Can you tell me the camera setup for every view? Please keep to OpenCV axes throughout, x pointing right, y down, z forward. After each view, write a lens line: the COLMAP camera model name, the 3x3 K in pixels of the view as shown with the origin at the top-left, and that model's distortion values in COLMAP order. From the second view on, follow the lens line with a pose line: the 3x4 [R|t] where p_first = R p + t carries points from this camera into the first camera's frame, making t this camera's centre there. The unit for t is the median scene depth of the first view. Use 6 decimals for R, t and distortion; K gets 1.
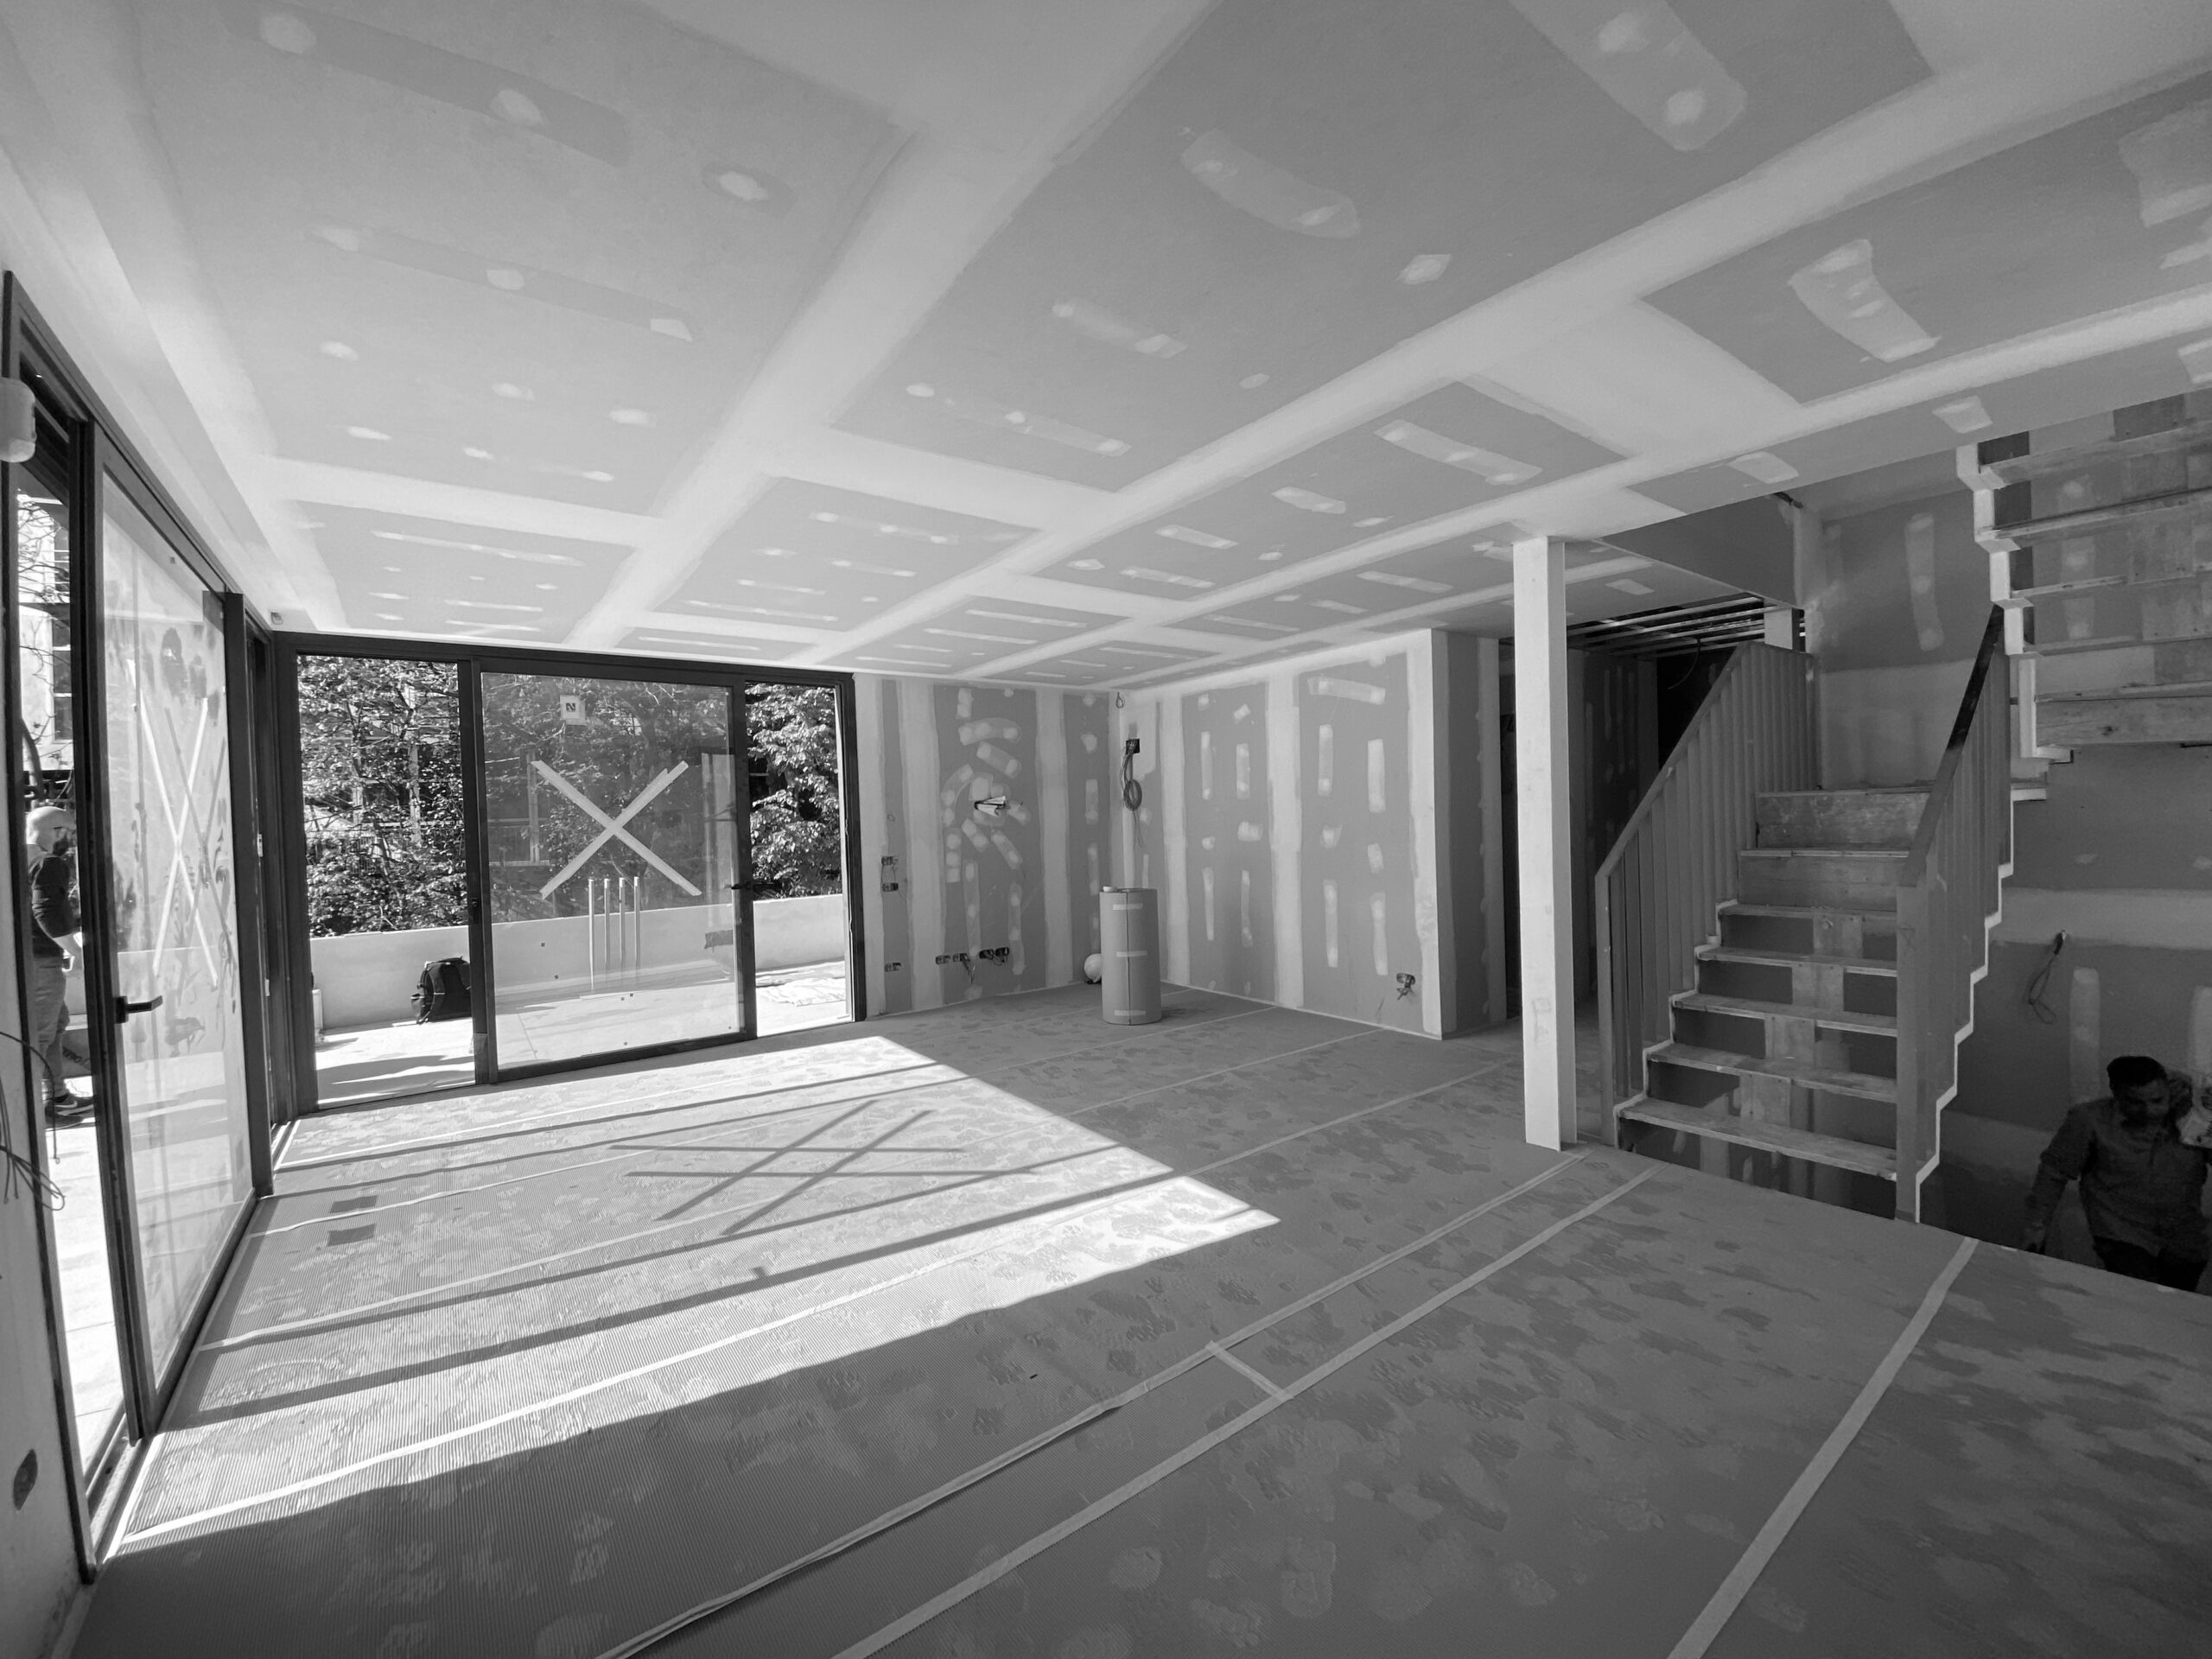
lens RADIAL K [[887.2, 0, 1112.0], [0, 887.2, 835.3], [0, 0, 1]] dist [0.041387, -0.025407]
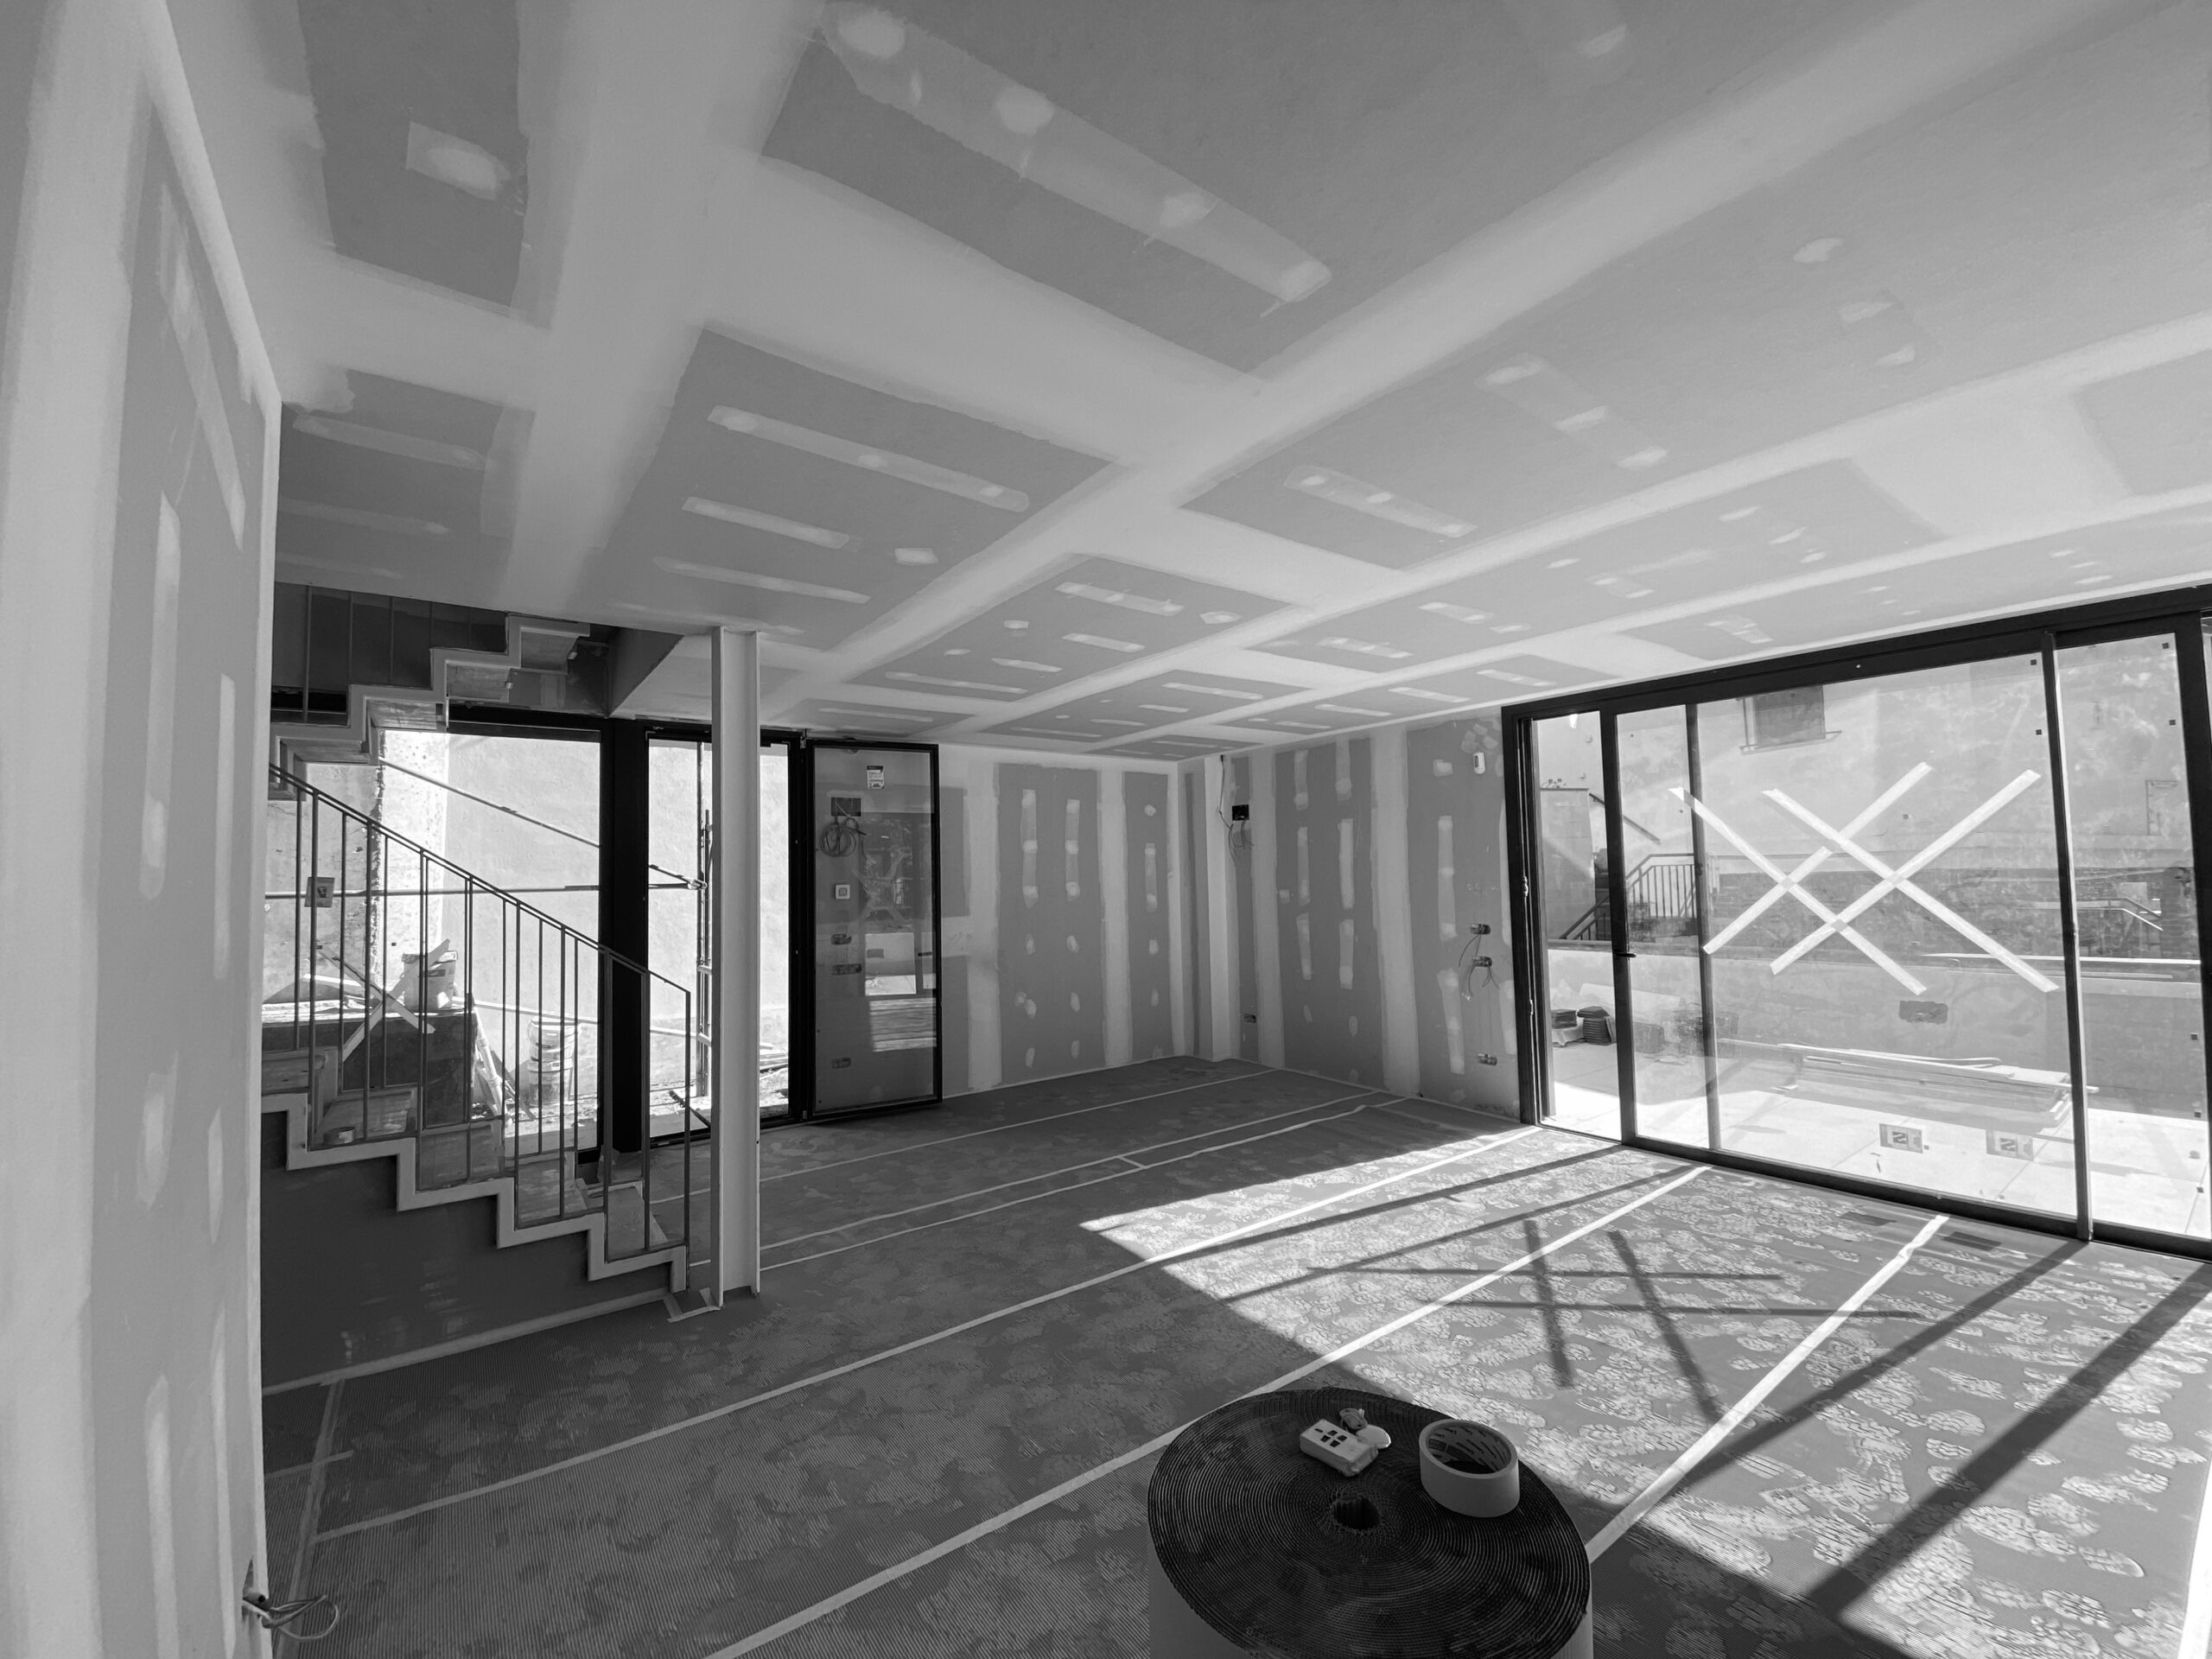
lens RADIAL K [[887.2, 0, 1112.0], [0, 887.2, 835.3], [0, 0, 1]] dist [0.041387, -0.025407]
pose [[-0.998509, 0.054268, 0.005954, 0.082238], [0.054091, 0.998183, -0.026553, -0.064734], [-0.007384, -0.026192, -0.999630, 1.818006]]
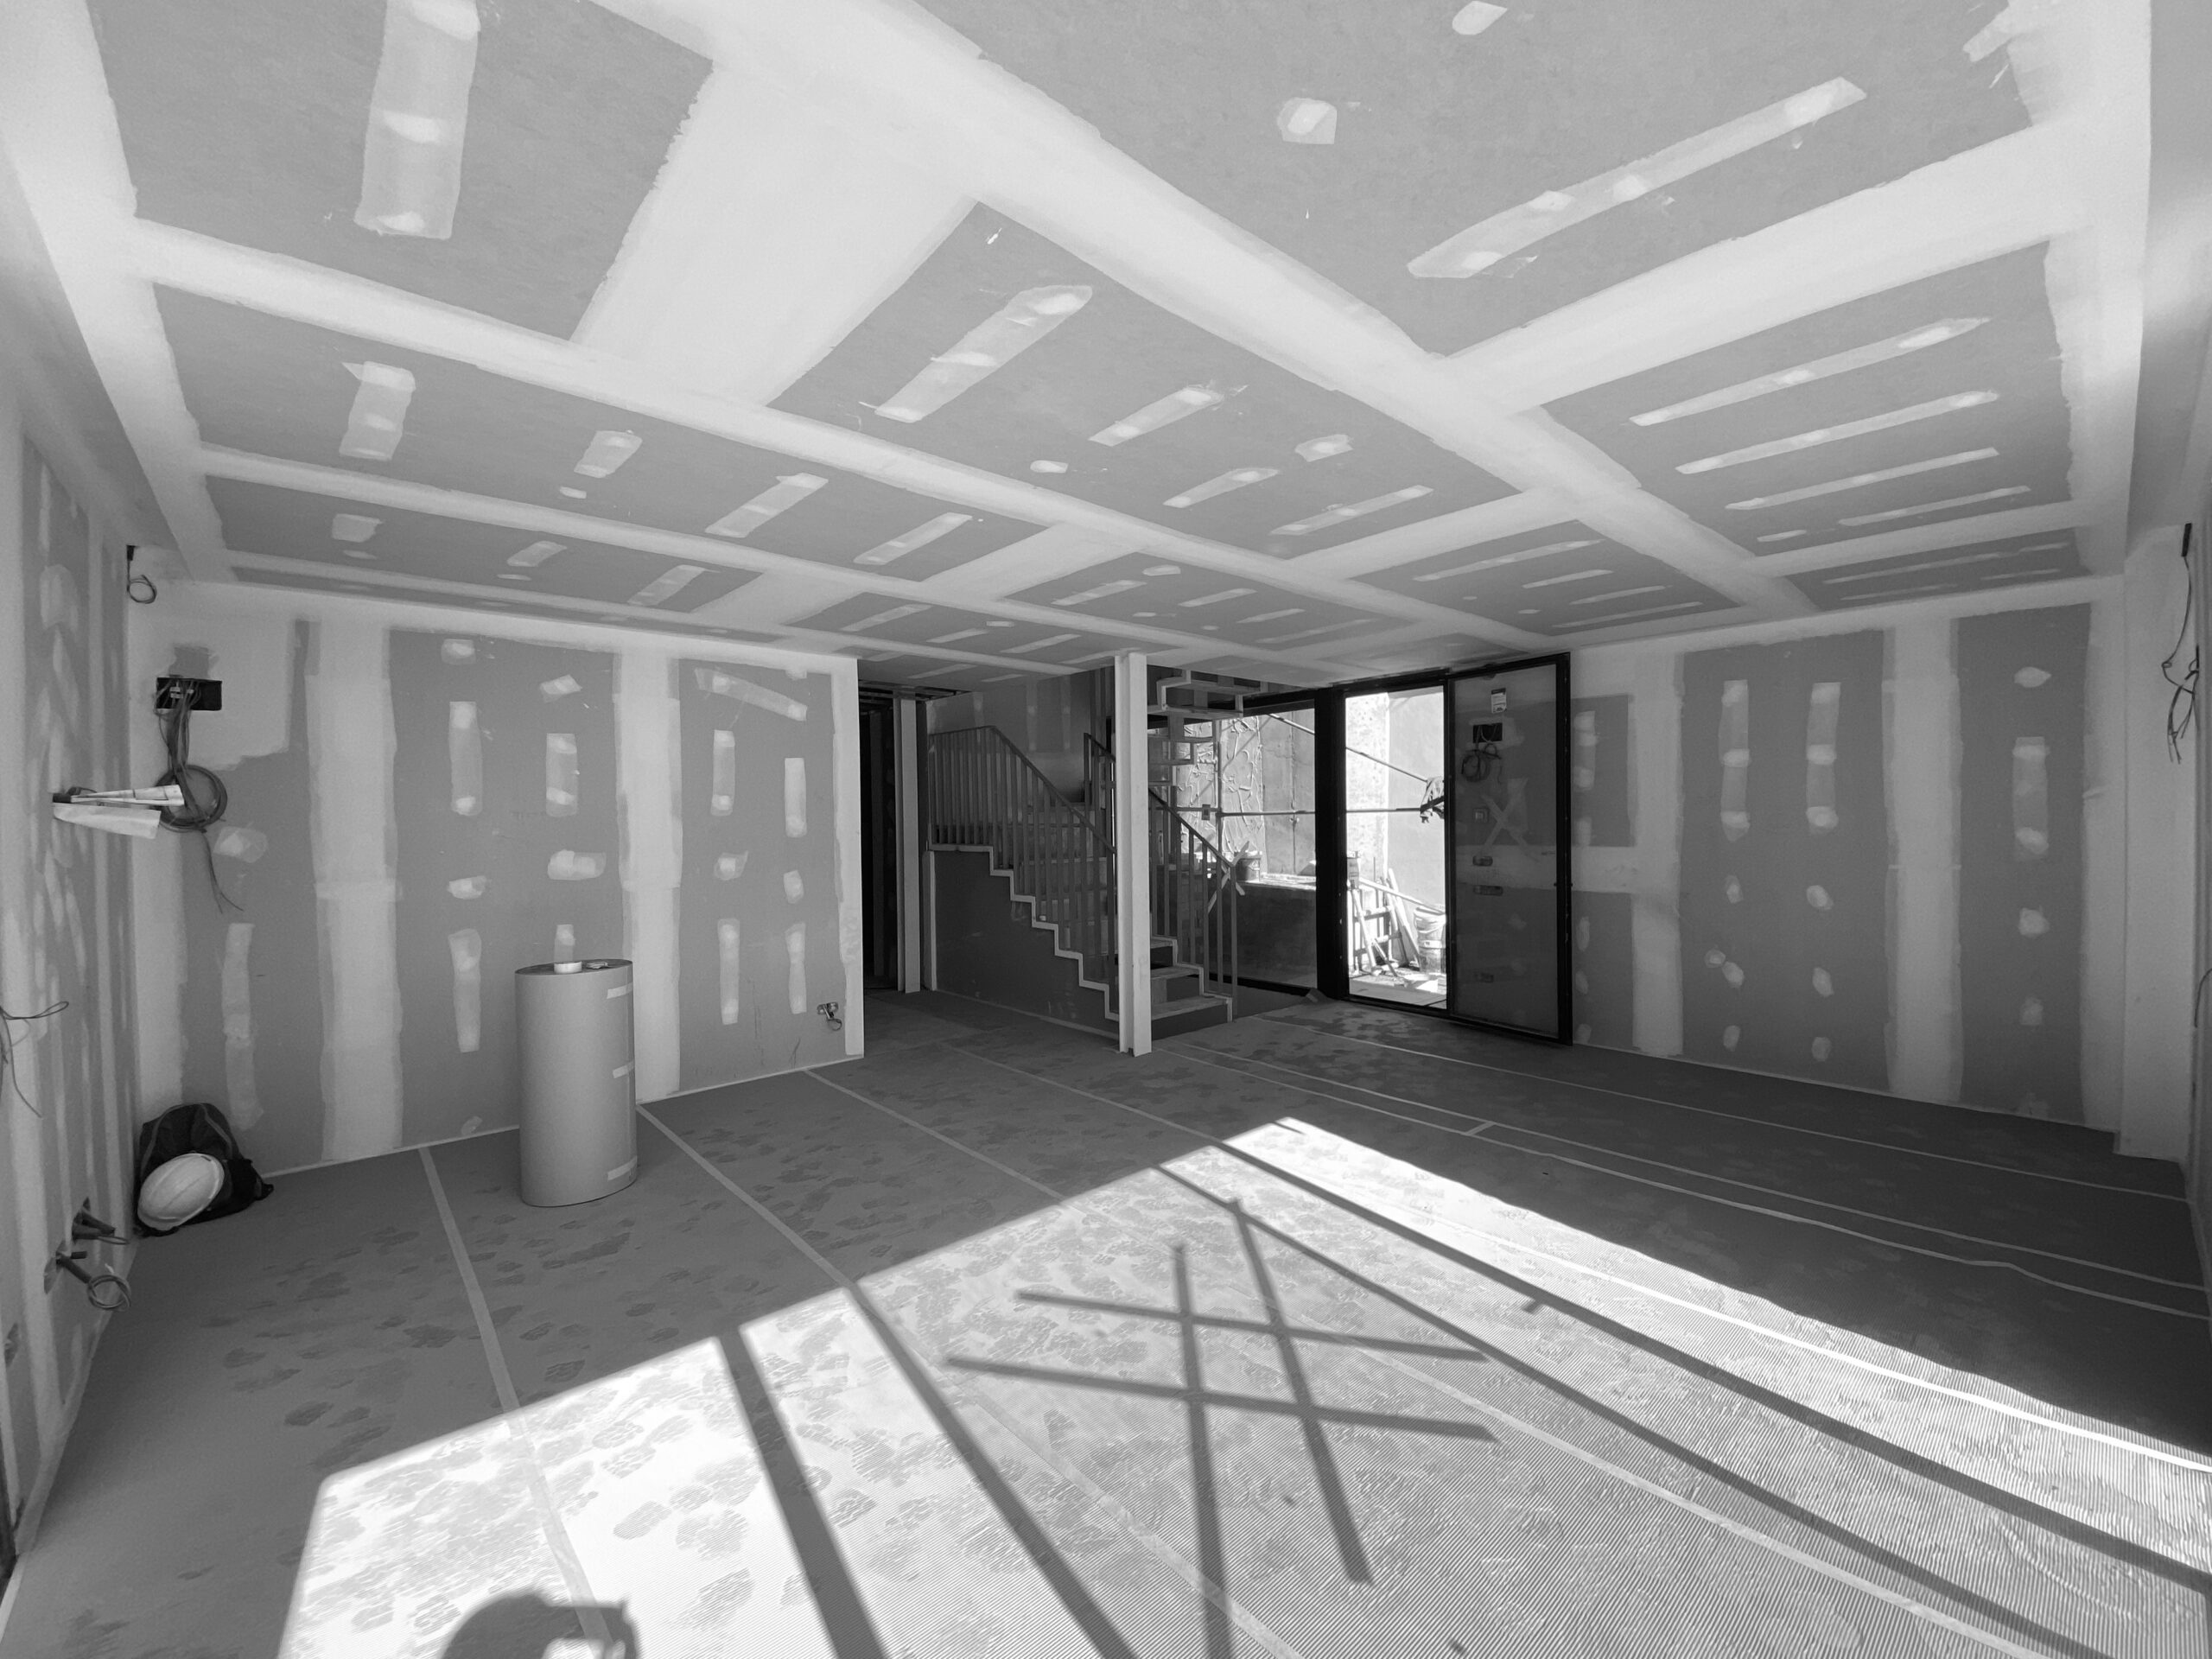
lens RADIAL K [[887.2, 0, 1112.0], [0, 887.2, 835.3], [0, 0, 1]] dist [0.041387, -0.025407]
pose [[-0.086239, 0.016980, 0.996130, -0.952974], [0.037438, 0.999204, -0.013792, -0.003182], [-0.995571, 0.036103, -0.086806, 1.106599]]
